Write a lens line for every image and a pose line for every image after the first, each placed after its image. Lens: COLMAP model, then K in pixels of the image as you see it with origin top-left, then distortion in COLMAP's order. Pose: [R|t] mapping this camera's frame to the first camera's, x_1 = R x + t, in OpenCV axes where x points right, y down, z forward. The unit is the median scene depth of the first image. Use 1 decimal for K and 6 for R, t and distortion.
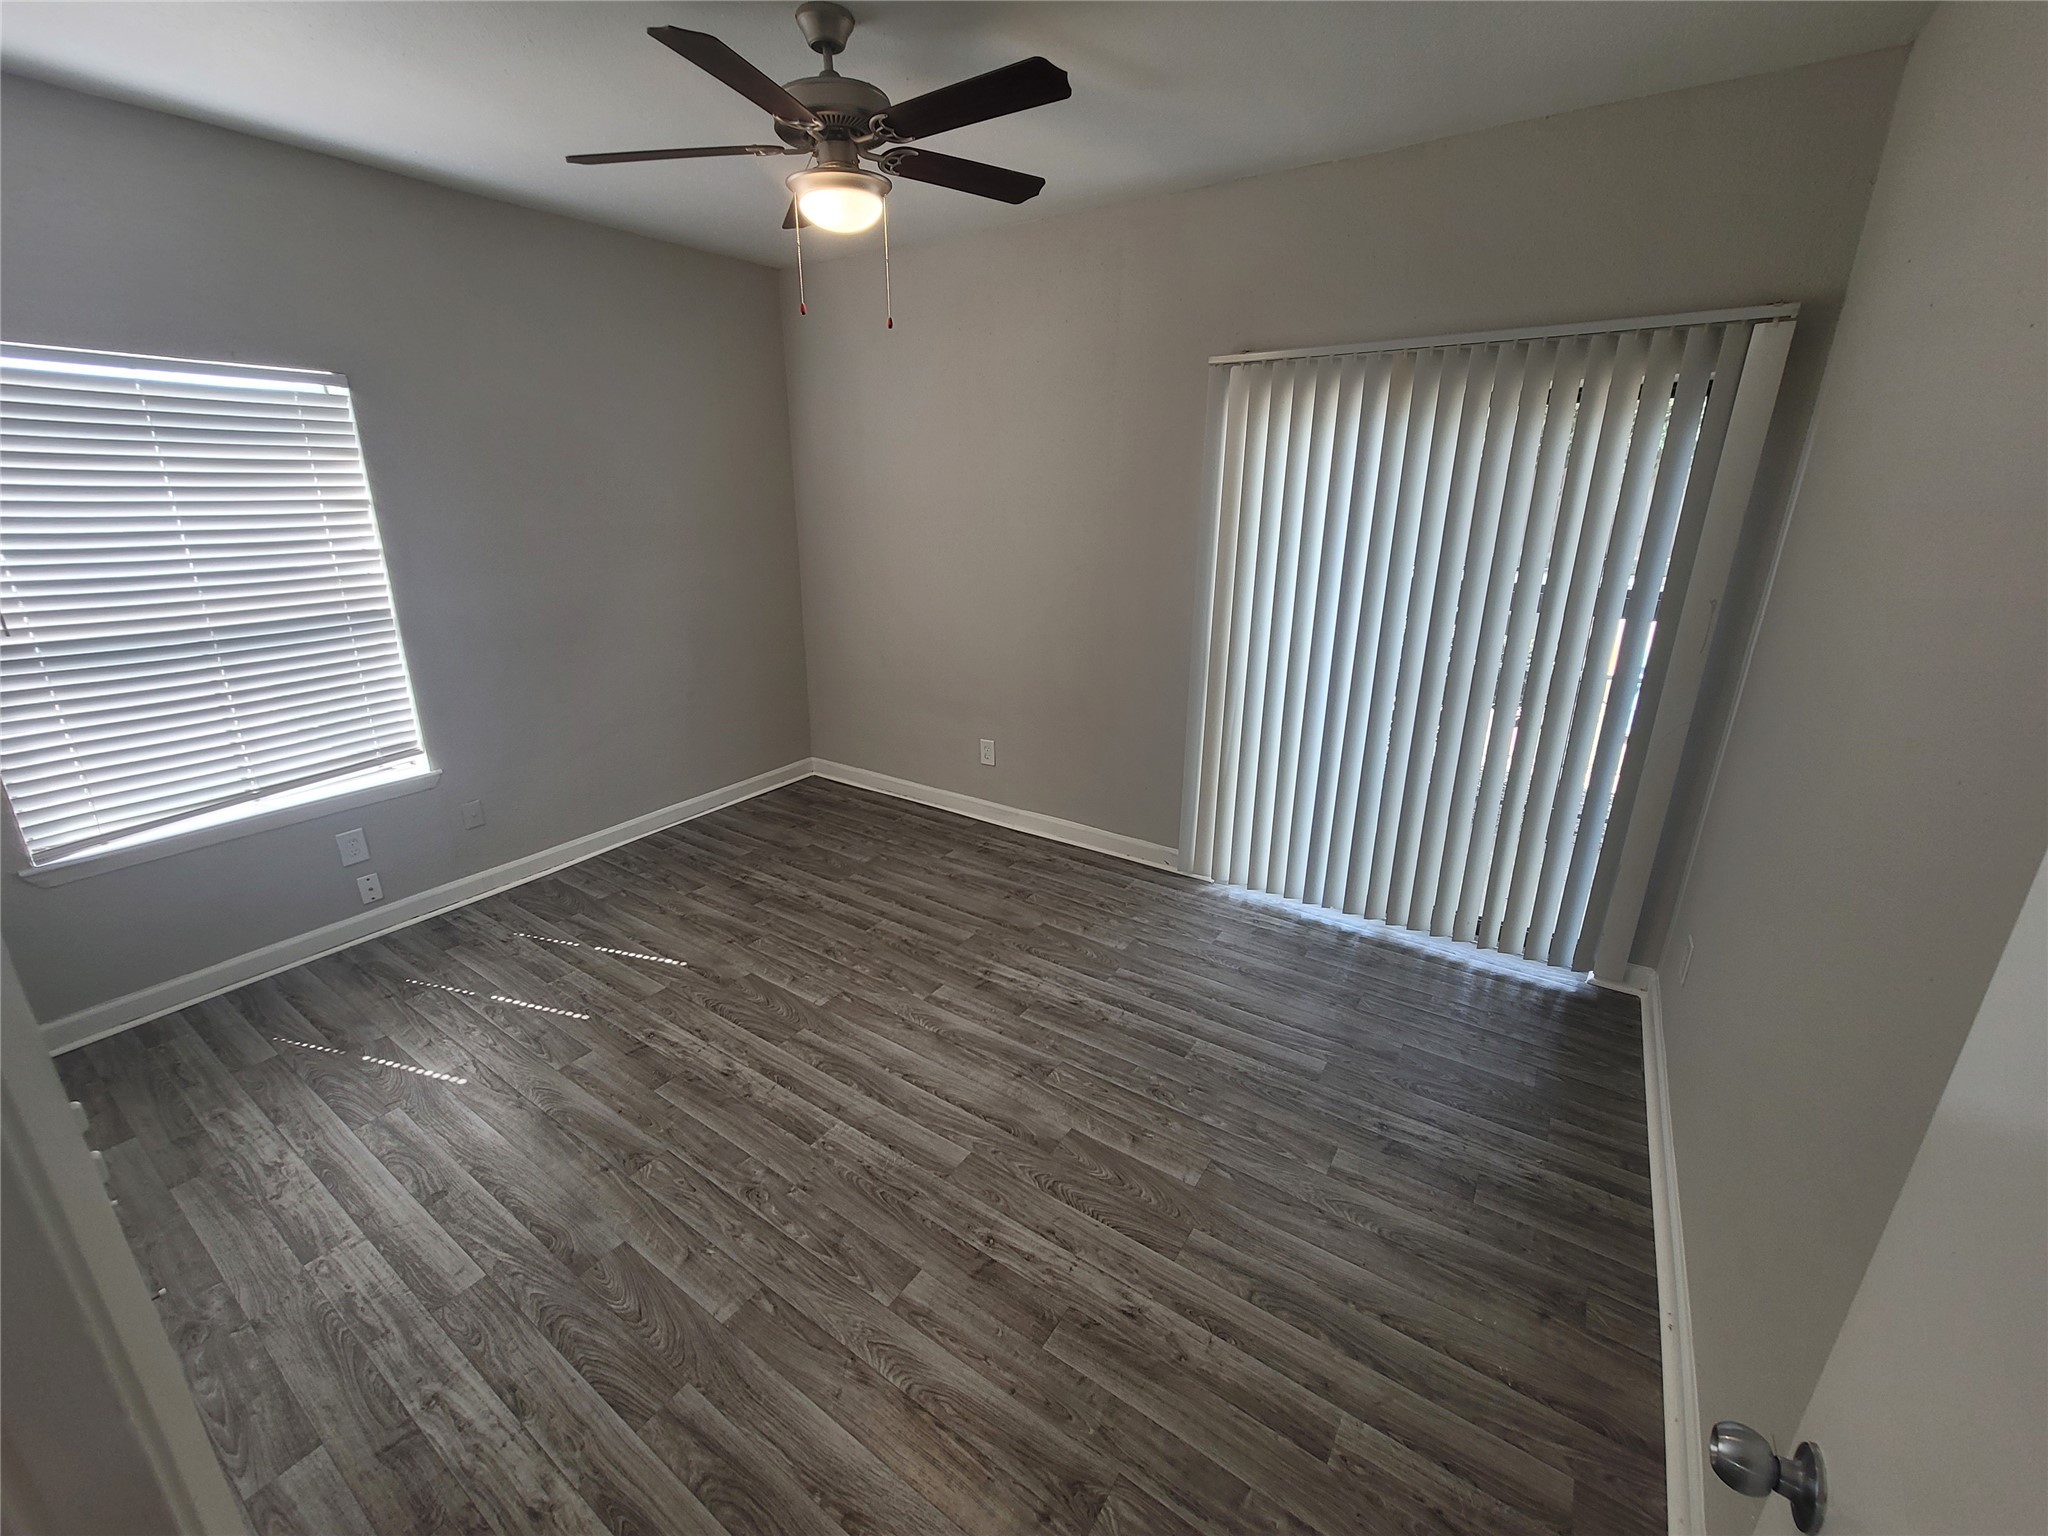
lens RADIAL K [[833.8, 0, 1021.6], [0, 833.8, 754.5], [0, 0, 1]] dist [-0.001056, 0.000282]
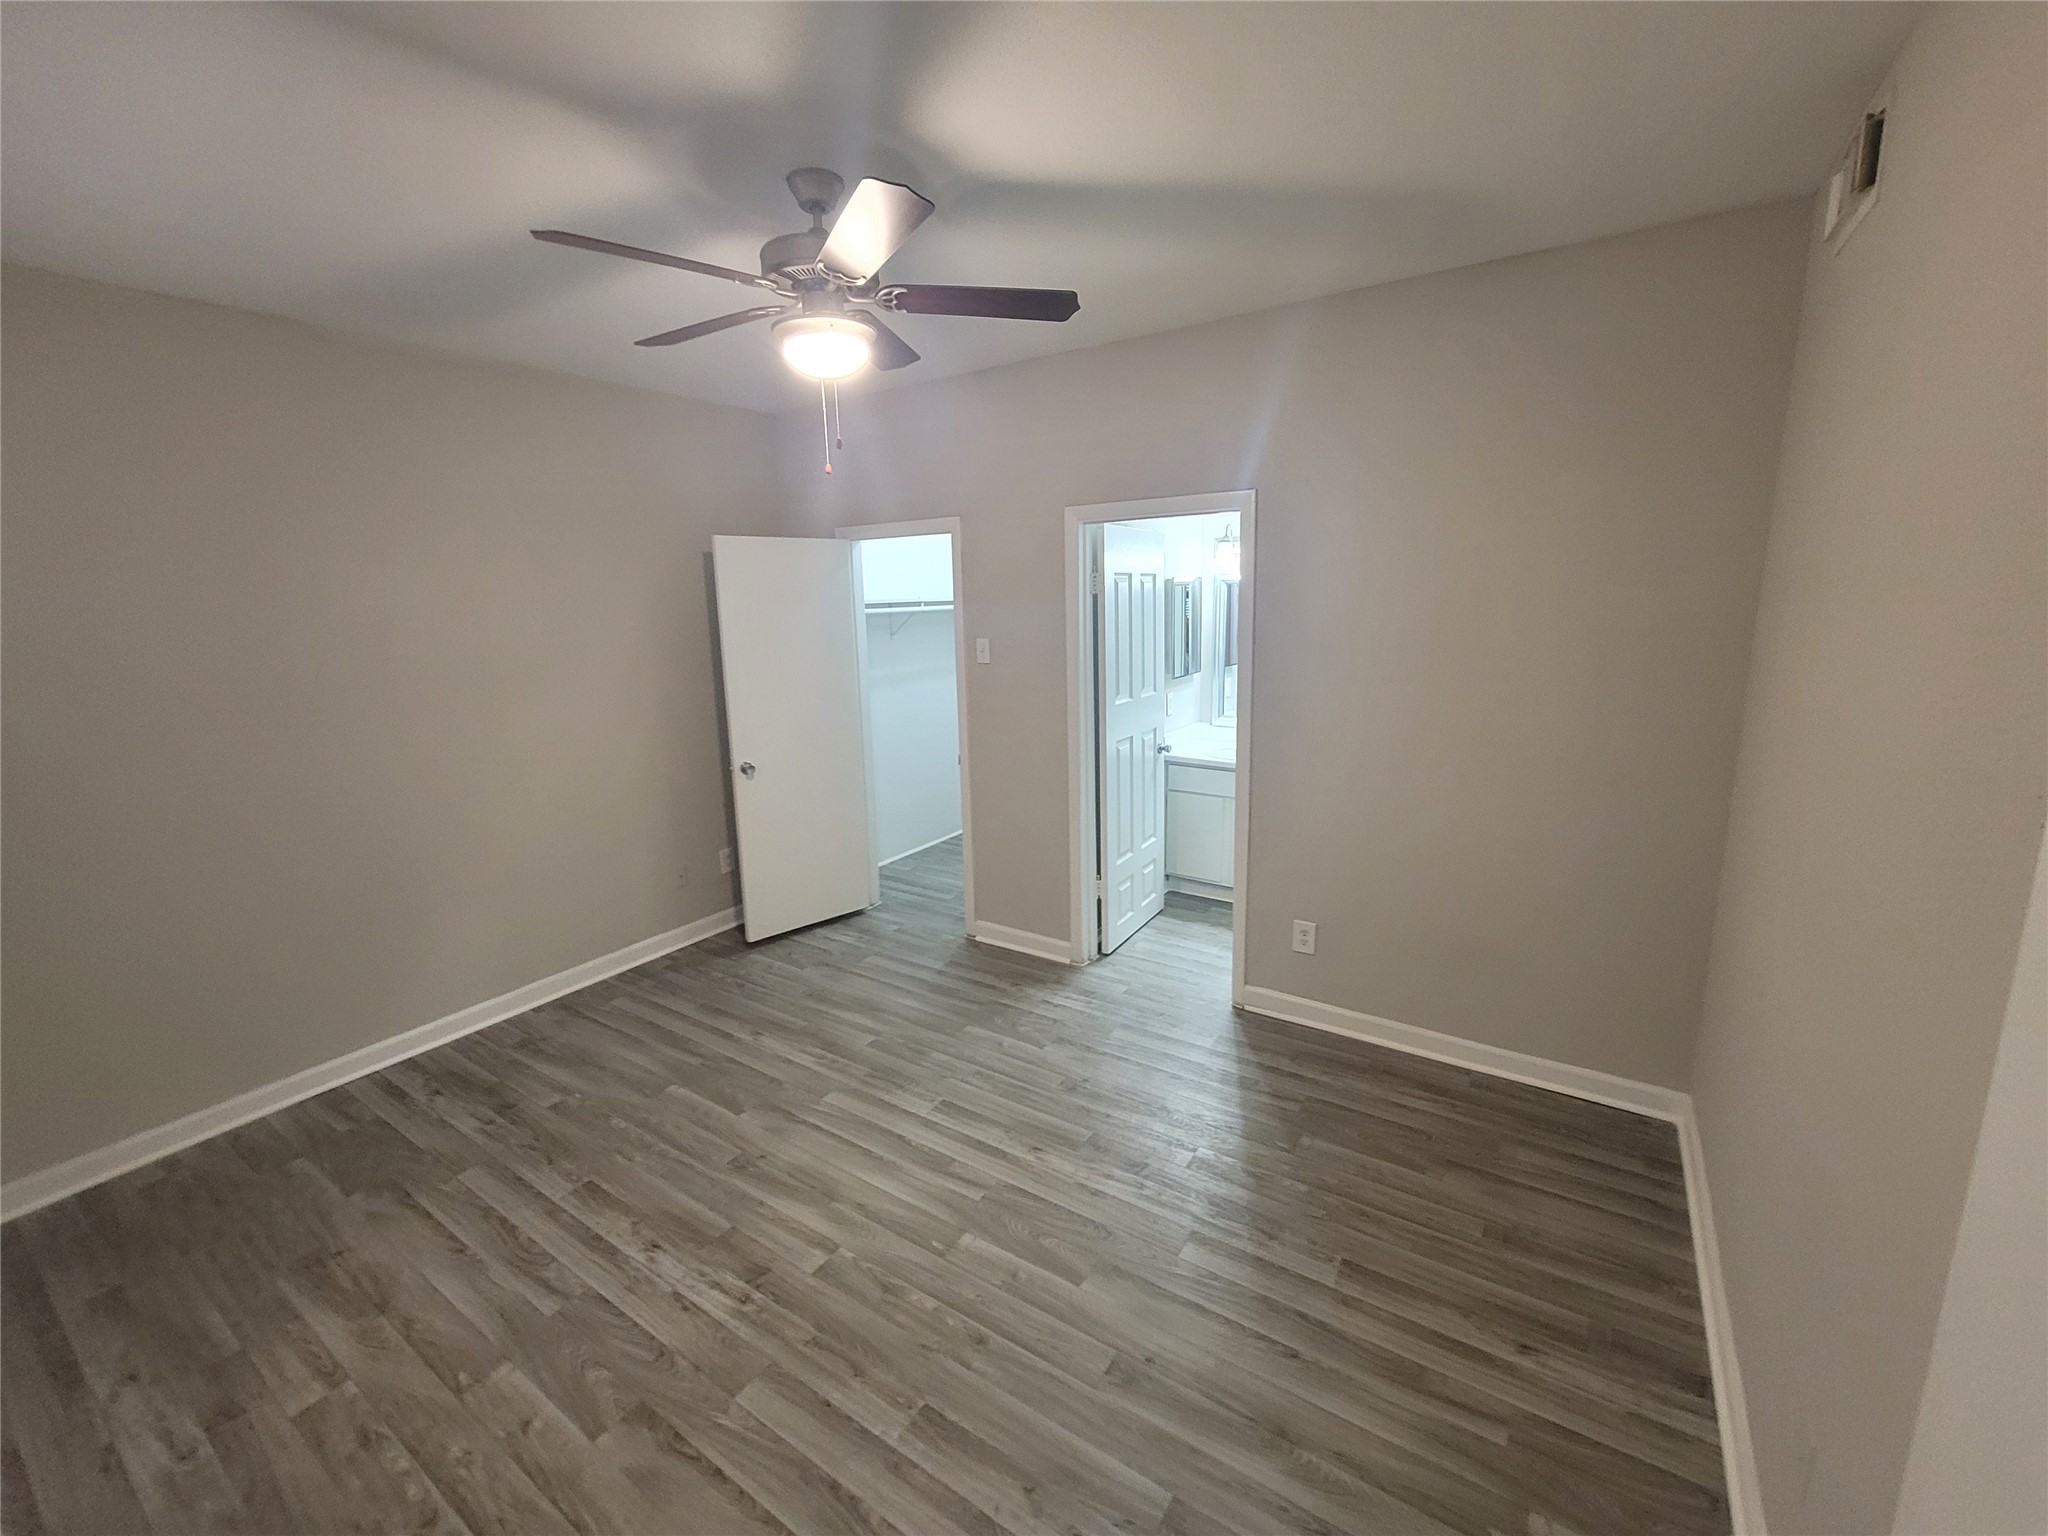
lens RADIAL K [[833.8, 0, 1021.6], [0, 833.8, 754.5], [0, 0, 1]] dist [-0.001056, 0.000282]
pose [[-0.999633, 0.025882, -0.007973, -1.111886], [0.019041, 0.881020, 0.472696, -0.578656], [0.019259, 0.472371, -0.881189, 1.694061]]
